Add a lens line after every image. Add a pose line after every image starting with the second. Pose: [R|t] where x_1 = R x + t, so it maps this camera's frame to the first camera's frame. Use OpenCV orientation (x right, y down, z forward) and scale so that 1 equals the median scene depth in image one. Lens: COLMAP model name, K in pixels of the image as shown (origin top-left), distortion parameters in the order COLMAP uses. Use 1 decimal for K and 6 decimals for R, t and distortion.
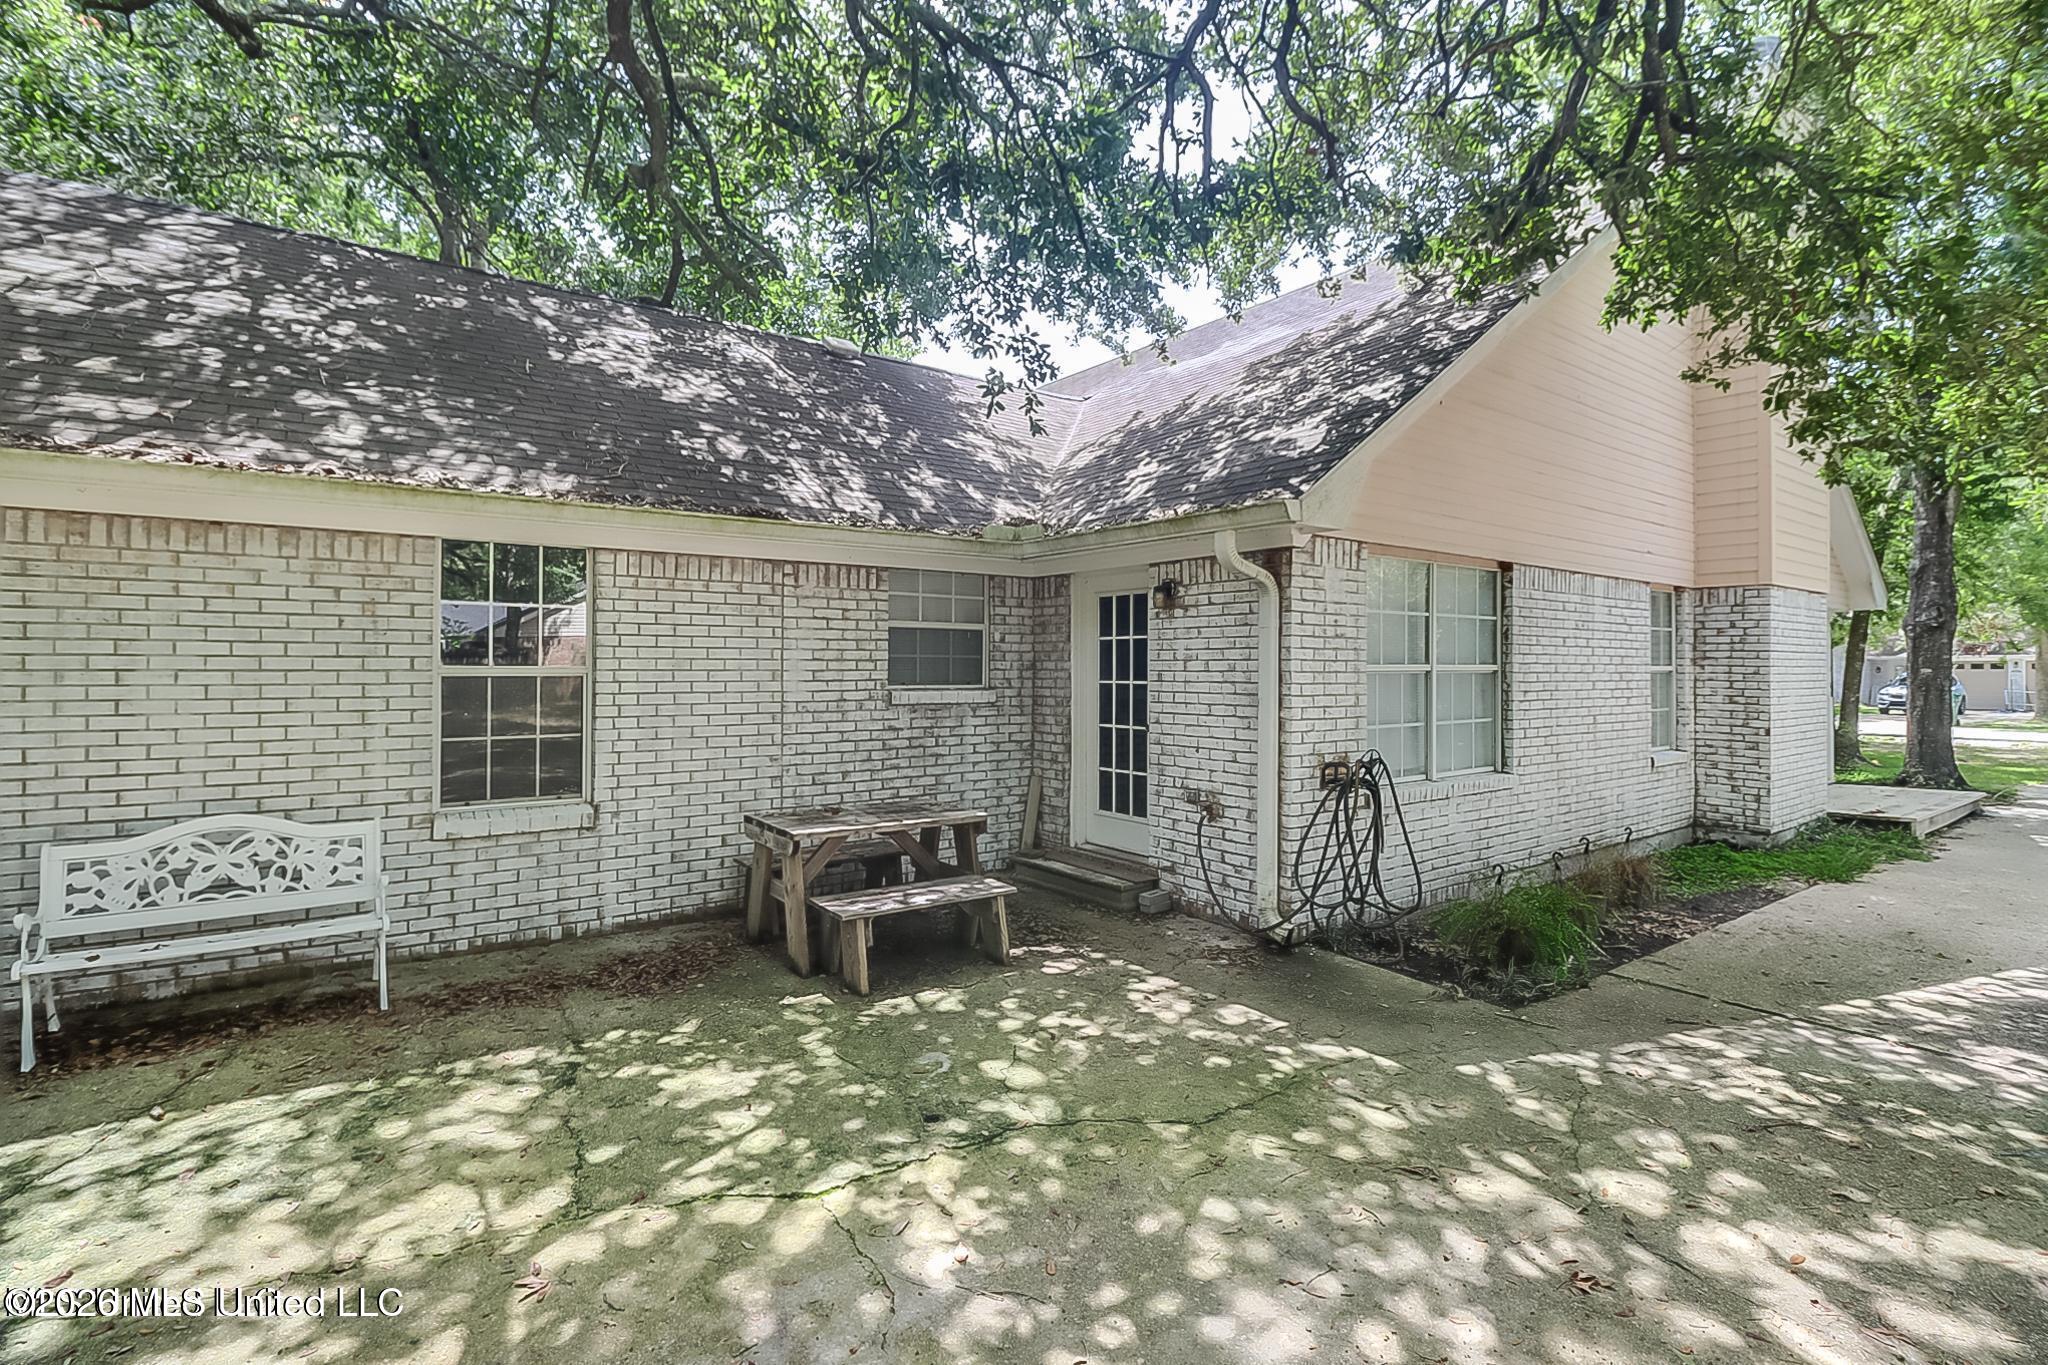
lens RADIAL K [[982.2, 0, 1021.1], [0, 982.2, 648.8], [0, 0, 1]] dist [0.000807, -0.013566]
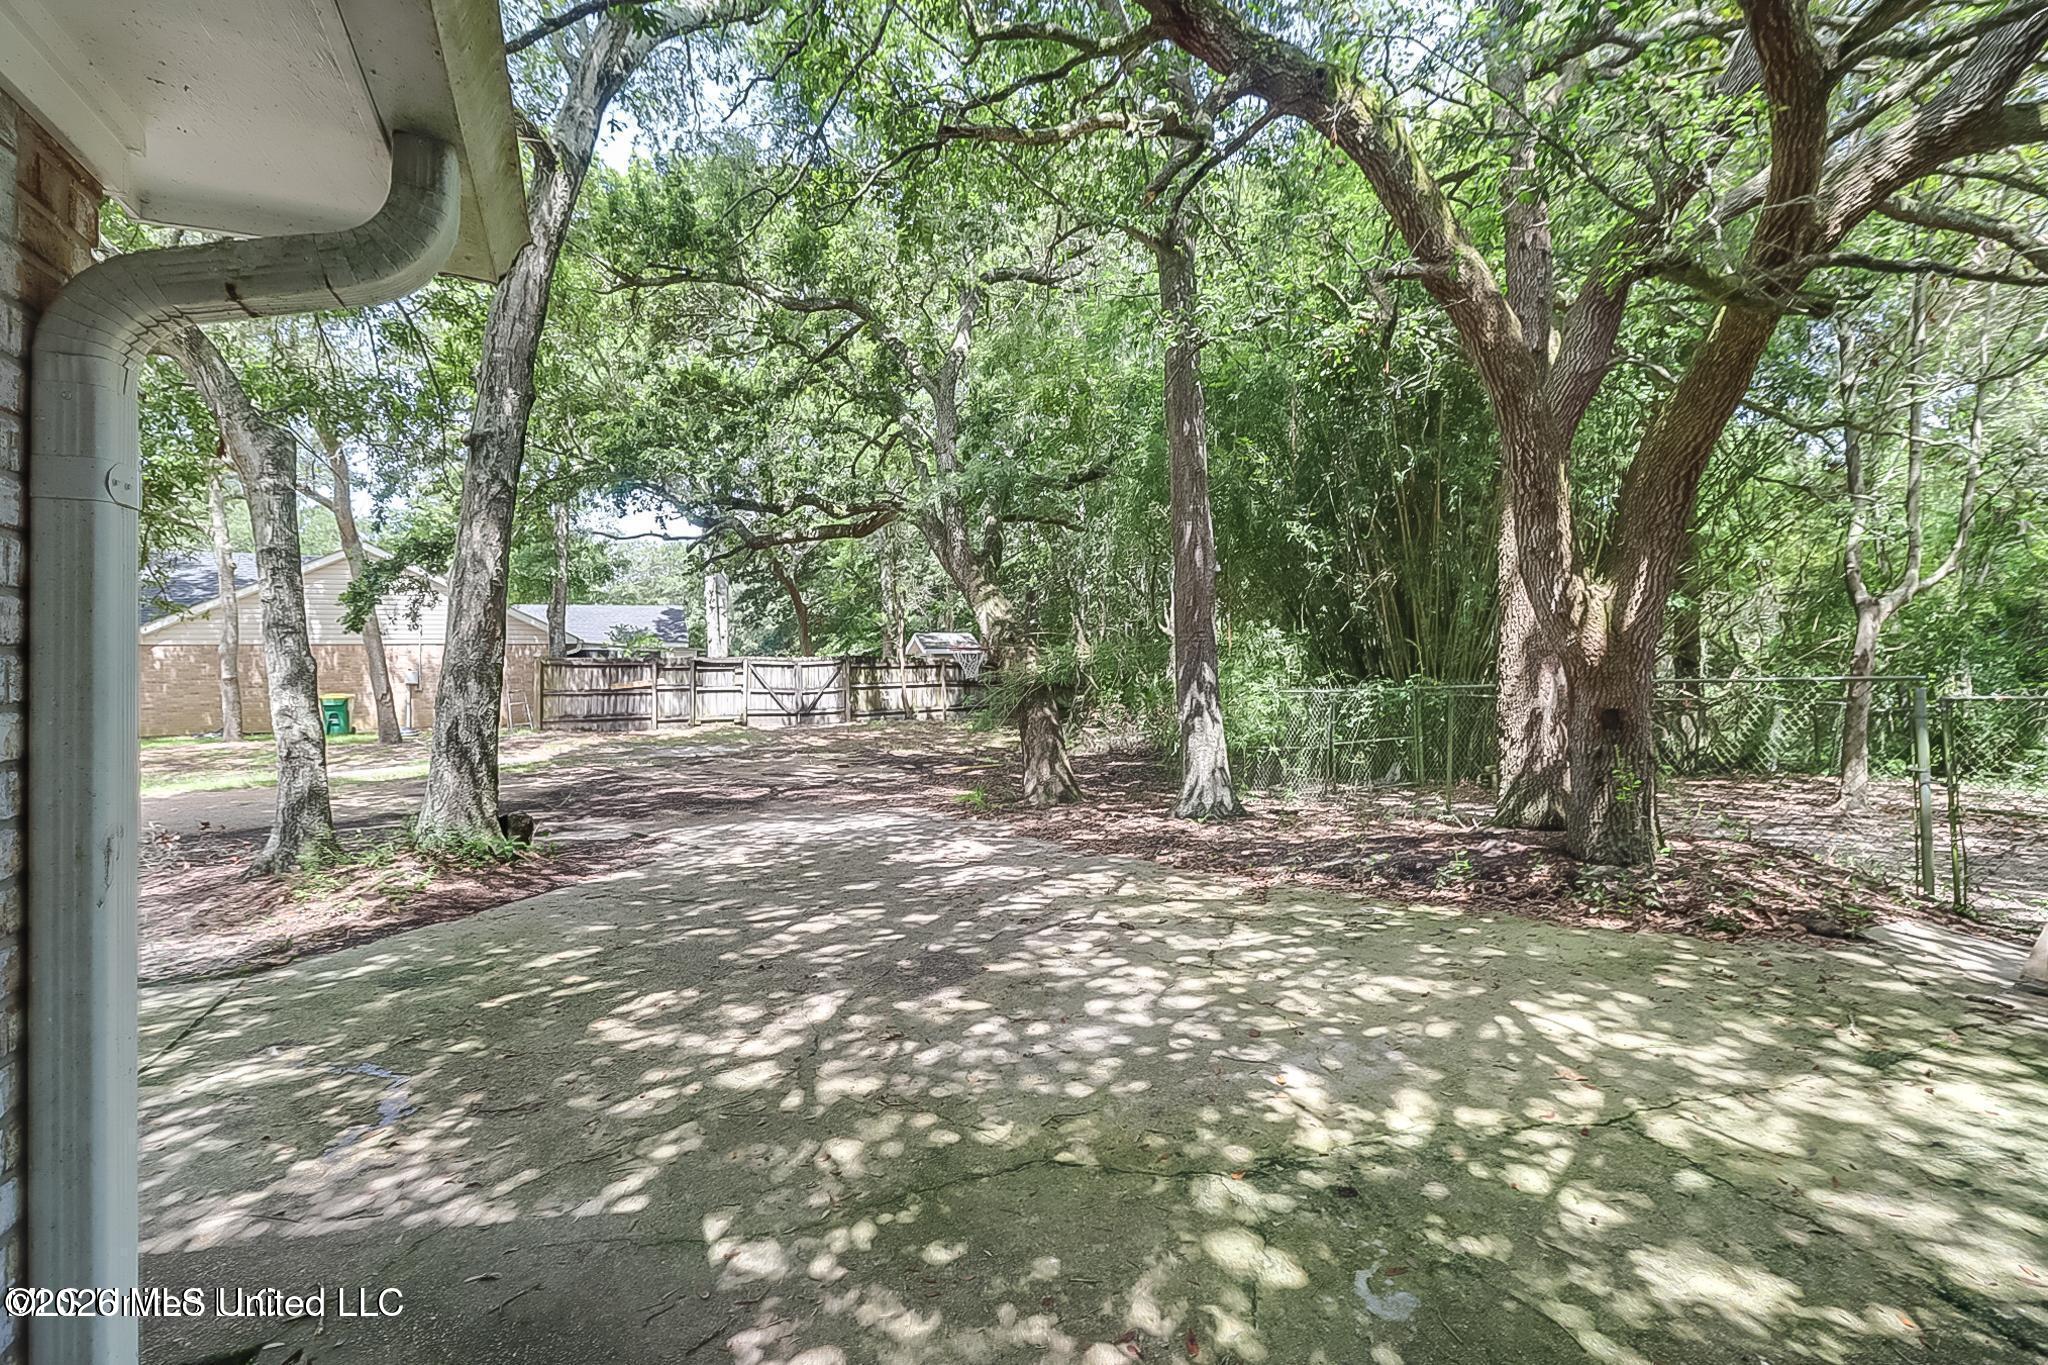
lens RADIAL K [[982.2, 0, 1021.1], [0, 982.2, 648.8], [0, 0, 1]] dist [0.000807, -0.013566]
pose [[-0.978949, 0.011715, 0.203770, 0.006791], [0.006047, 0.999578, -0.028415, 0.031342], [-0.204016, -0.026584, -0.978606, 2.048326]]
